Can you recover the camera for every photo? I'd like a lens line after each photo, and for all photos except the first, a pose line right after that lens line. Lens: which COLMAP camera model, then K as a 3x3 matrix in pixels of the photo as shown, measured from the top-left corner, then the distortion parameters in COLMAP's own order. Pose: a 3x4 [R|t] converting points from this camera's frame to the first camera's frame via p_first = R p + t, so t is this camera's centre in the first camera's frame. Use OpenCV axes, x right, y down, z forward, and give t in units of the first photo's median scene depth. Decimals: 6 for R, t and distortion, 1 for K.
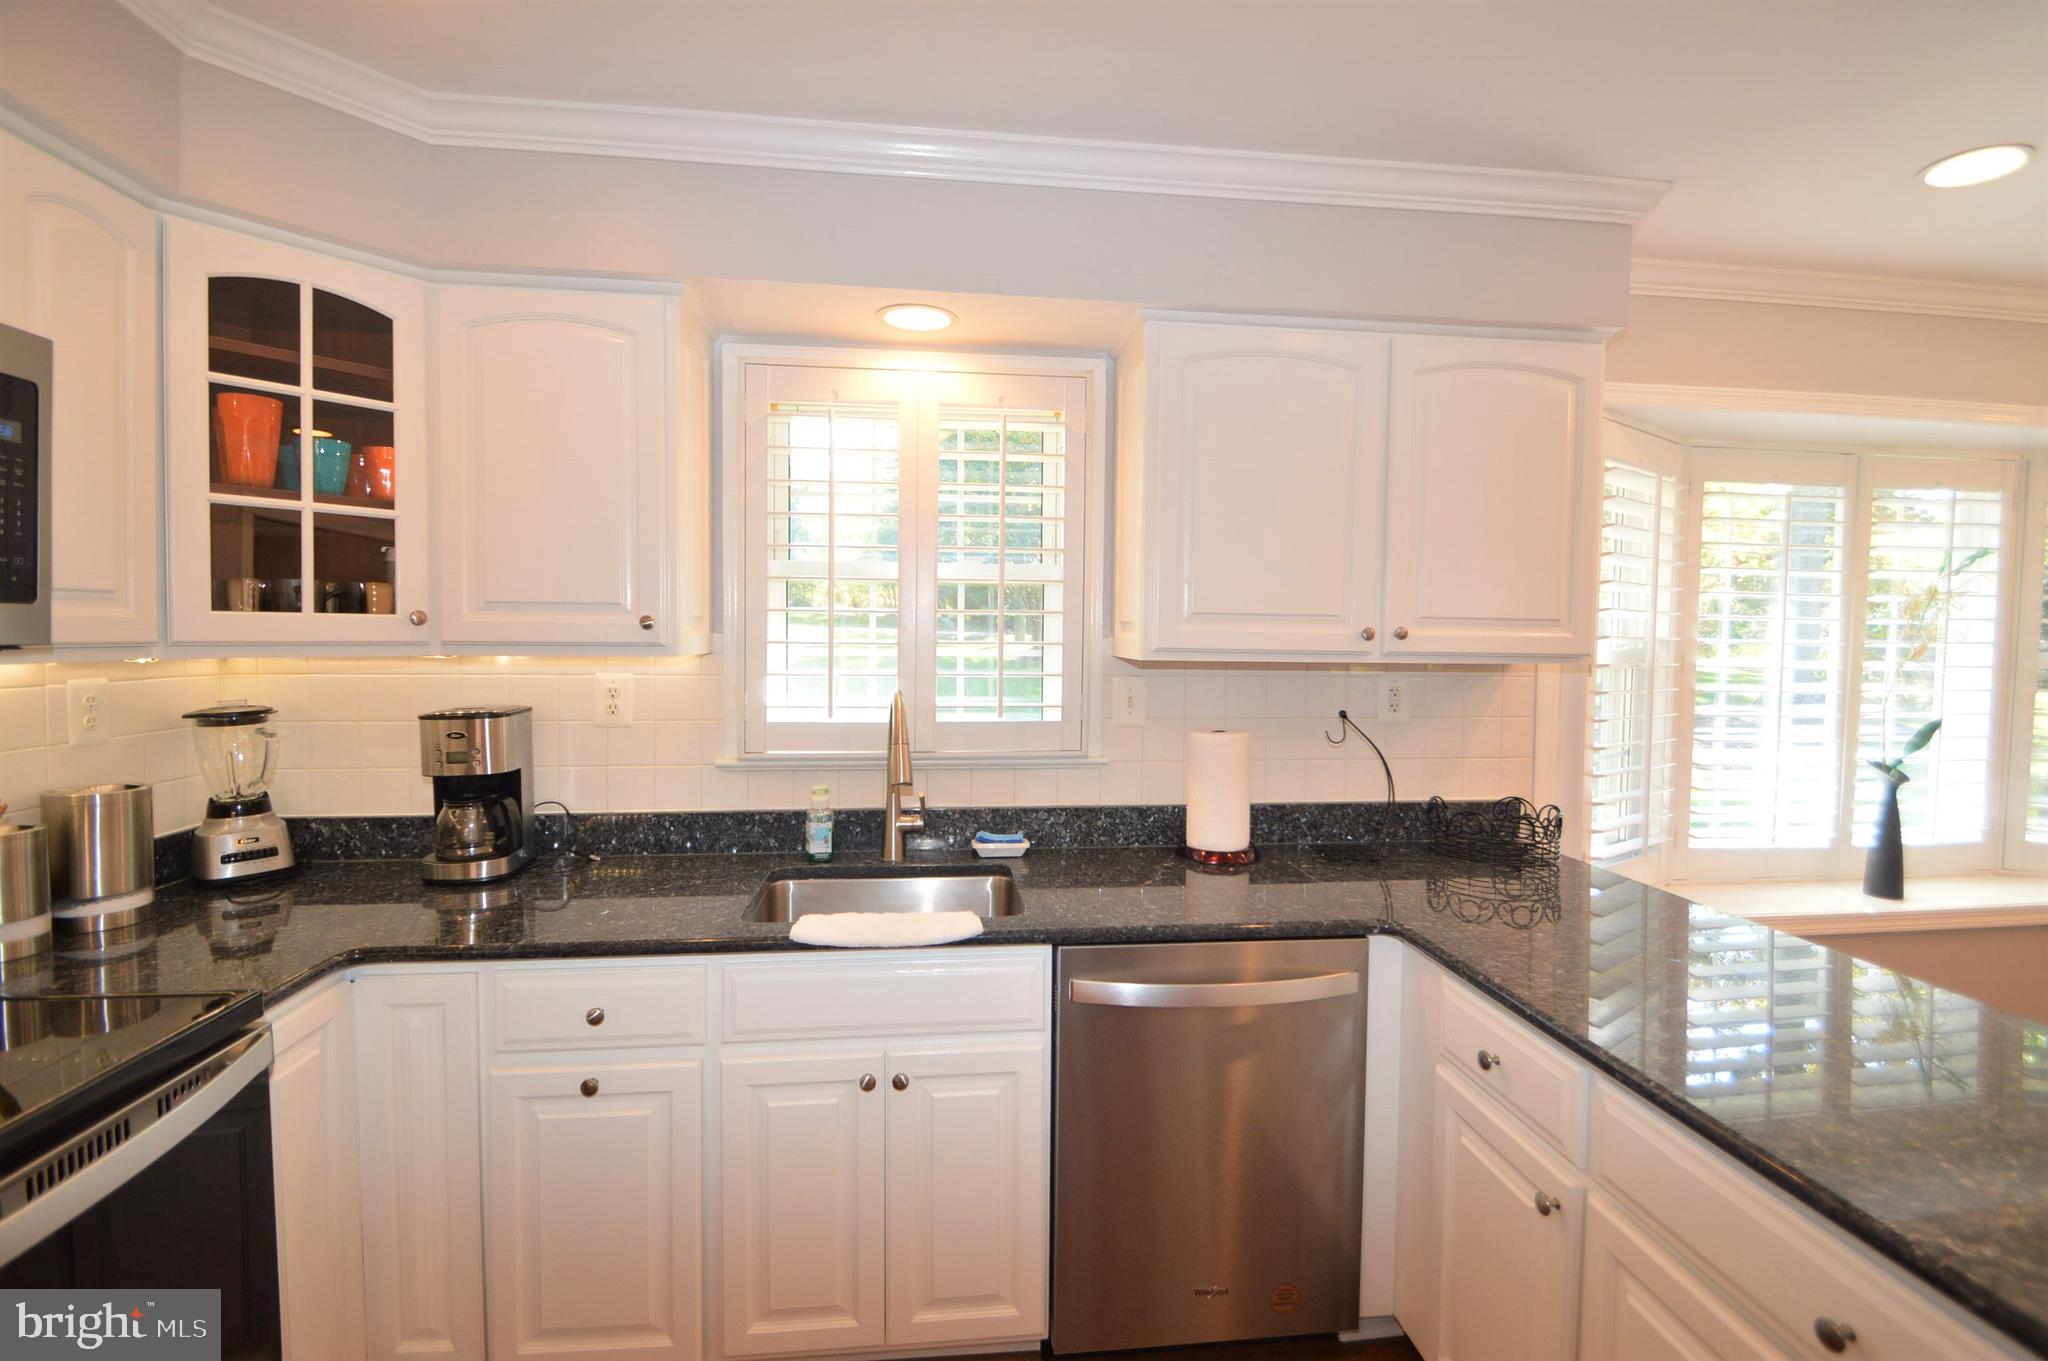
lens RADIAL K [[912.8, 0, 1025.8], [0, 912.8, 659.9], [0, 0, 1]] dist [0.010685, -0.013026]
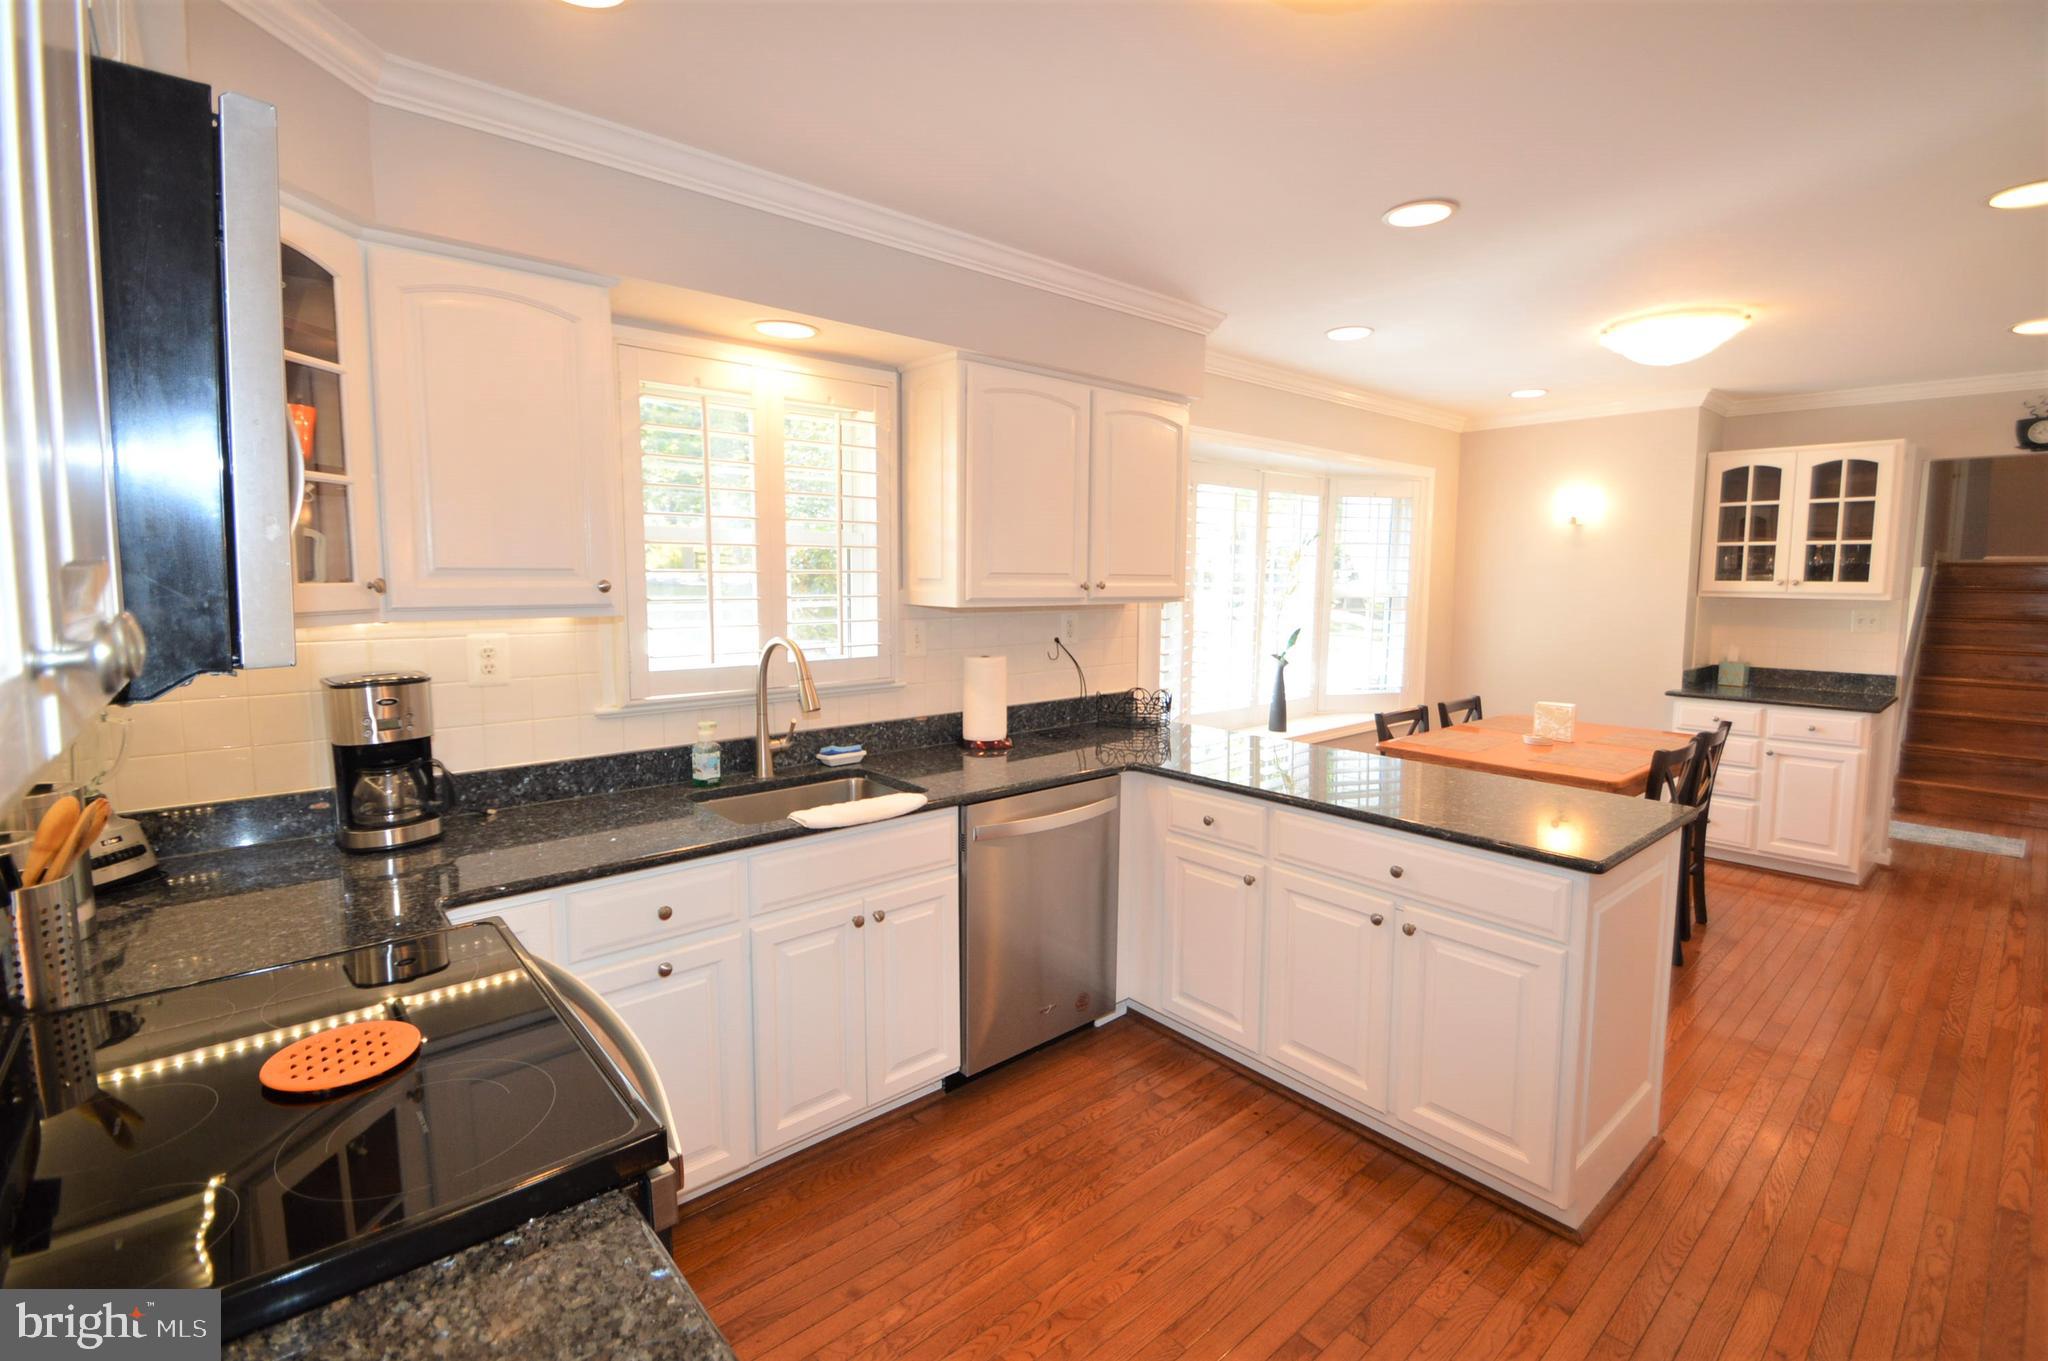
lens RADIAL K [[912.8, 0, 1030.3], [0, 912.8, 659.3], [0, 0, 1]] dist [0.010685, -0.013026]
pose [[0.819985, -0.059765, 0.569257, -0.558032], [0.021392, 0.997039, 0.073863, -0.020428], [-0.571986, -0.048389, 0.818835, -0.194619]]
